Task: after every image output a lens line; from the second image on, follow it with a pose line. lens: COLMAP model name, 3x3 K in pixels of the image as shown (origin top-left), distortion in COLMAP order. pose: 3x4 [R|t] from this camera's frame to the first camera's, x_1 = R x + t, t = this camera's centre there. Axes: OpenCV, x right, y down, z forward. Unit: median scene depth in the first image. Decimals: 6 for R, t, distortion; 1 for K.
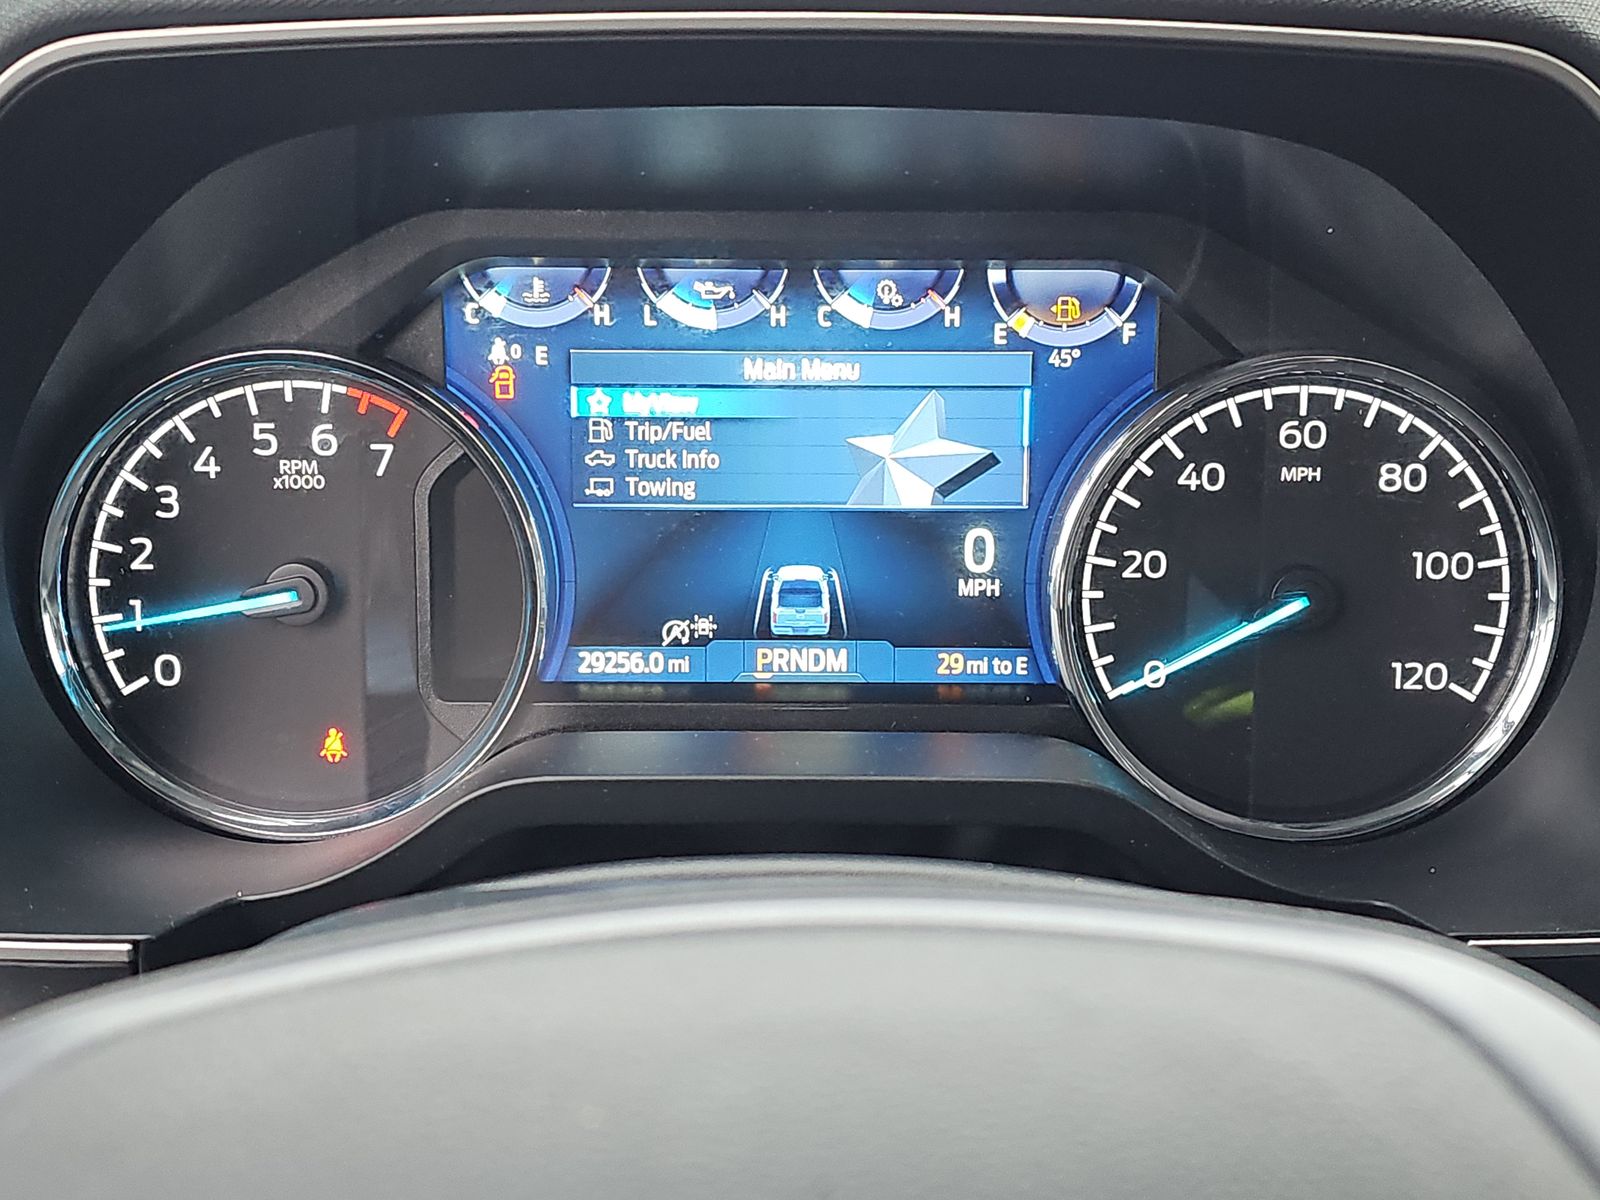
lens RADIAL K [[1059.3, 0, 809.5], [0, 1059.3, 584.1], [0, 0, 1]] dist [0.039954, -0.025398]
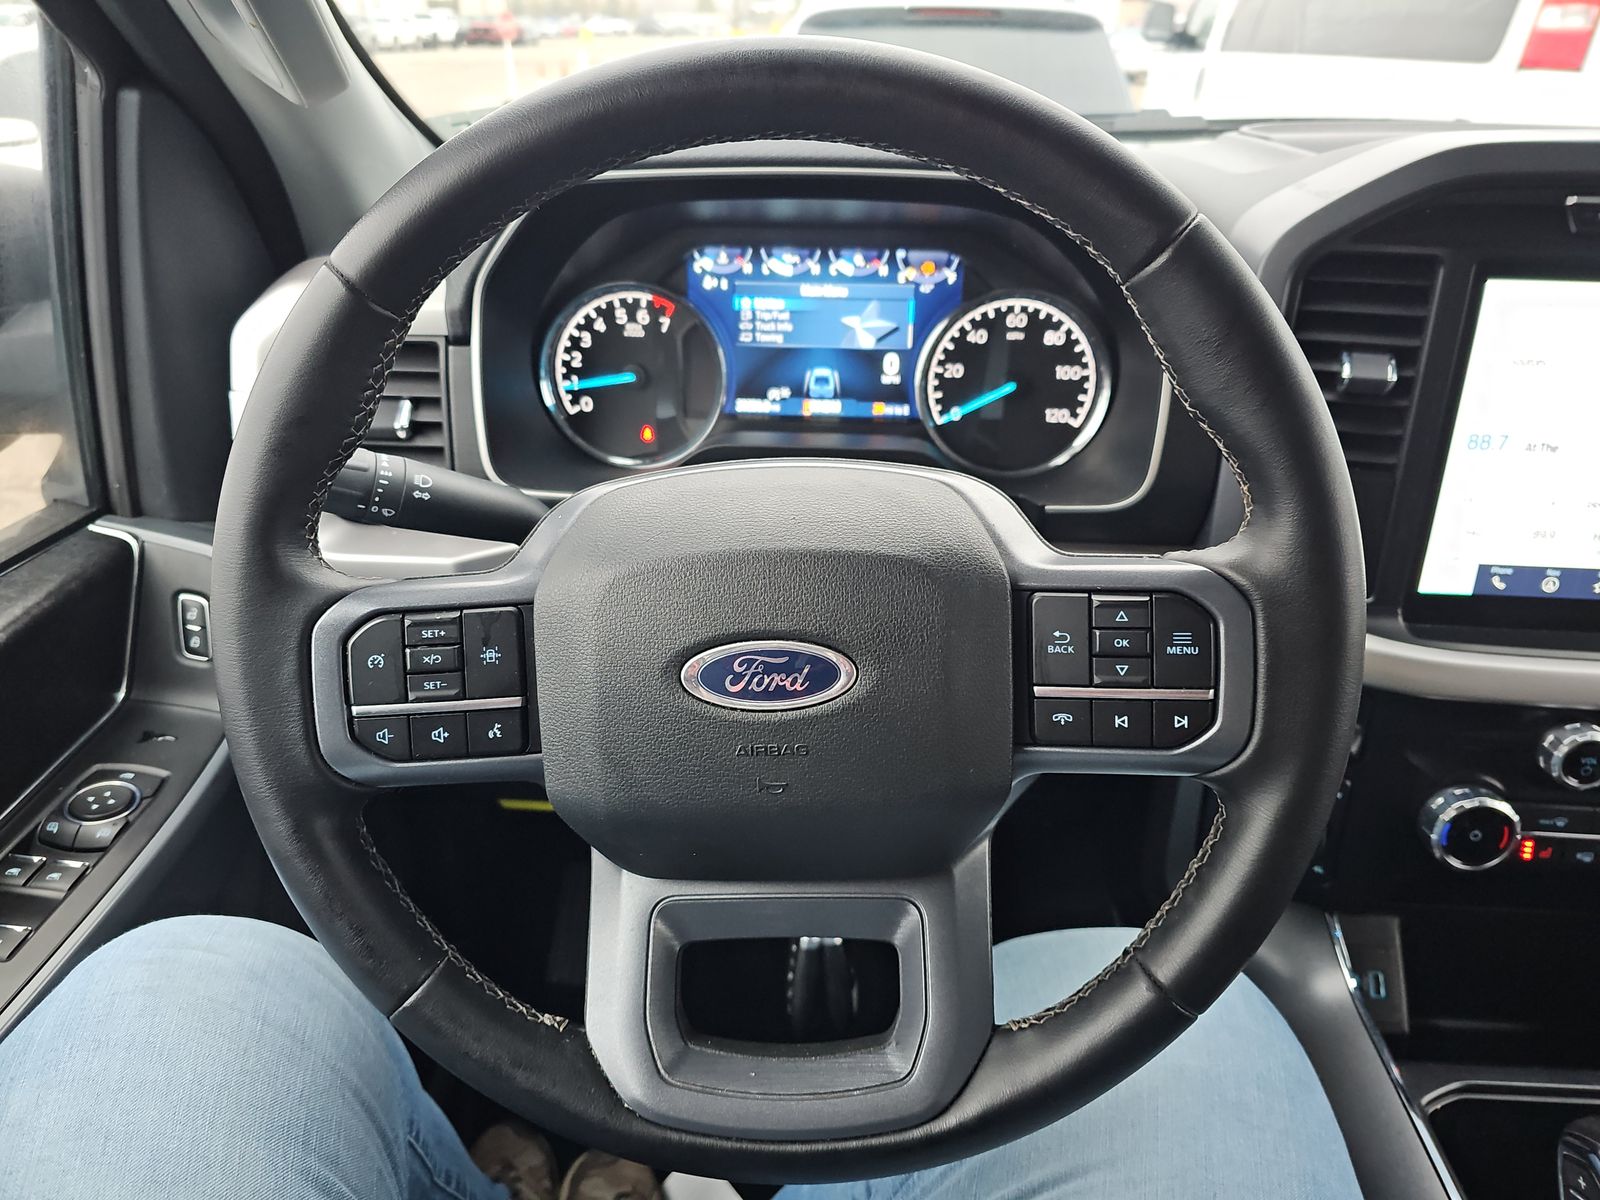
lens RADIAL K [[1059.3, 0, 797.3], [0, 1059.3, 586.9], [0, 0, 1]] dist [0.039954, -0.025398]
pose [[0.998472, 0.028361, -0.047427, 0.070082], [-0.018454, 0.980110, 0.197595, -0.006771], [0.052087, -0.196418, 0.979136, -1.678805]]
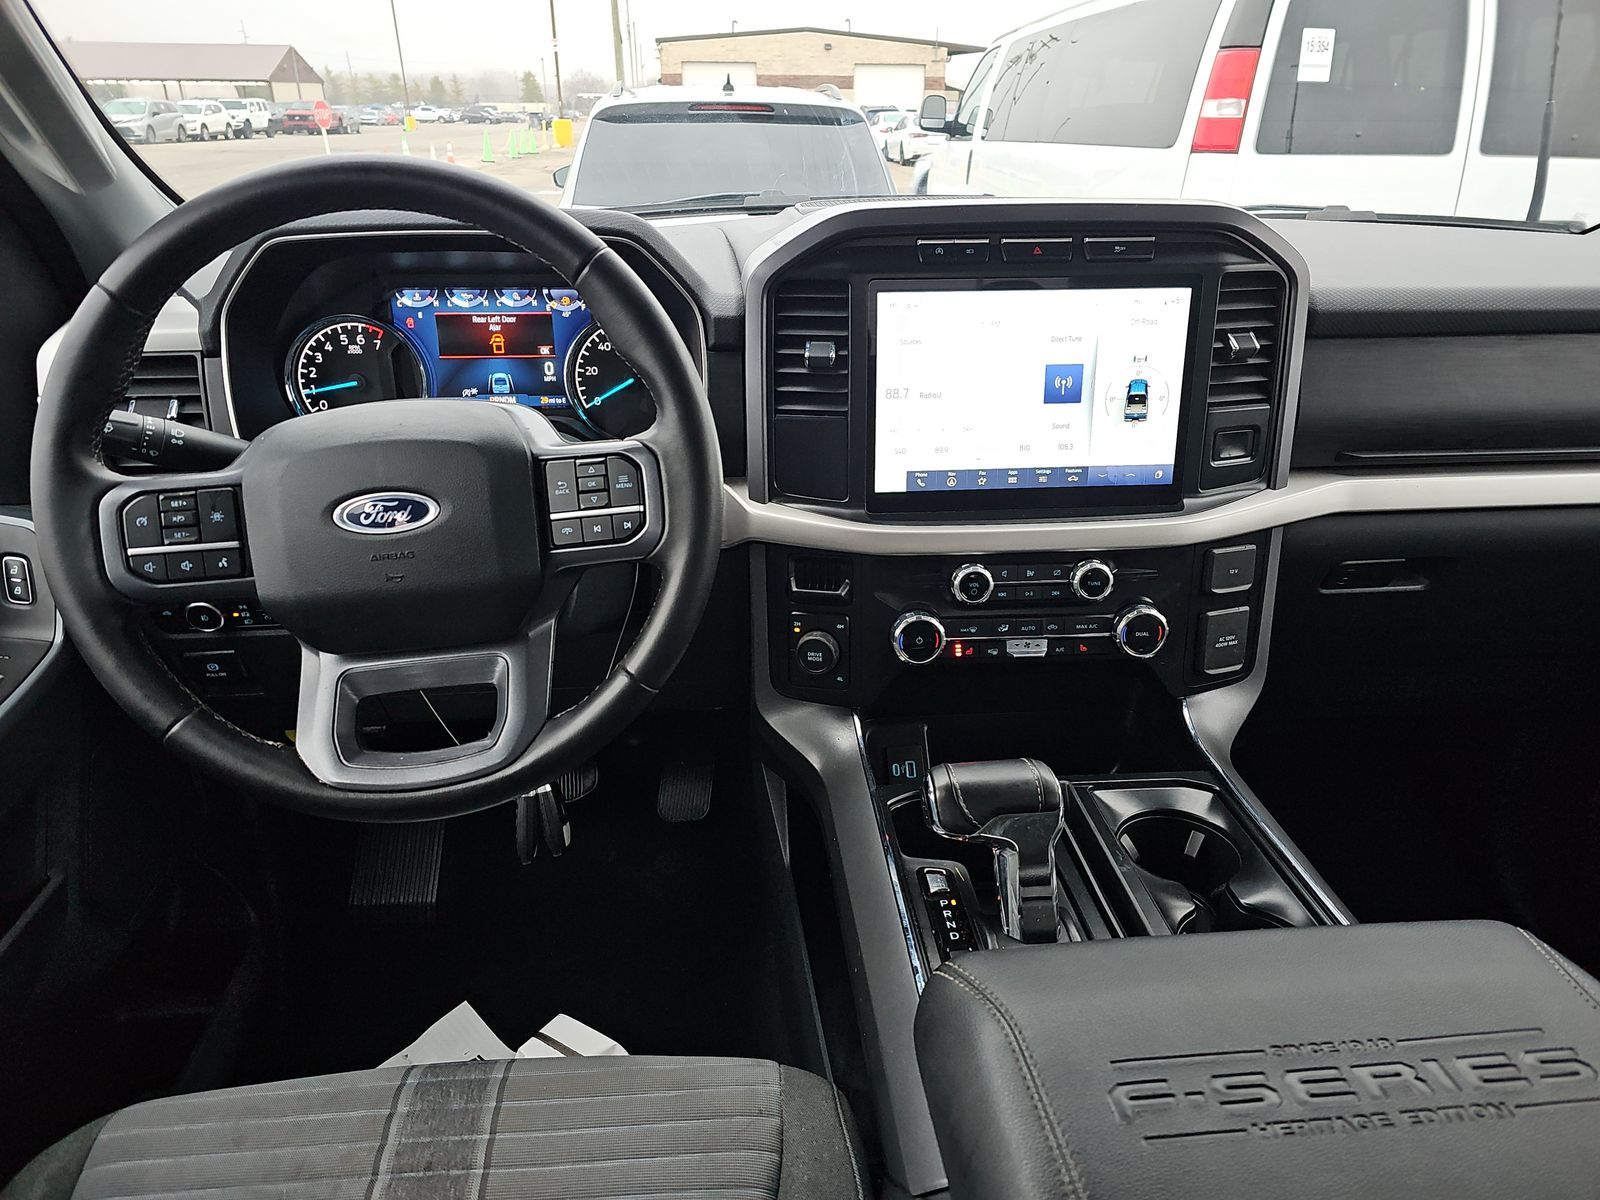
lens RADIAL K [[1059.3, 0, 826.7], [0, 1059.3, 611.9], [0, 0, 1]] dist [0.039954, -0.025398]
pose [[0.994540, -0.042987, 0.095096, 0.746469], [0.027968, 0.987679, 0.153975, 0.267108], [-0.100543, -0.150475, 0.983488, -2.904361]]
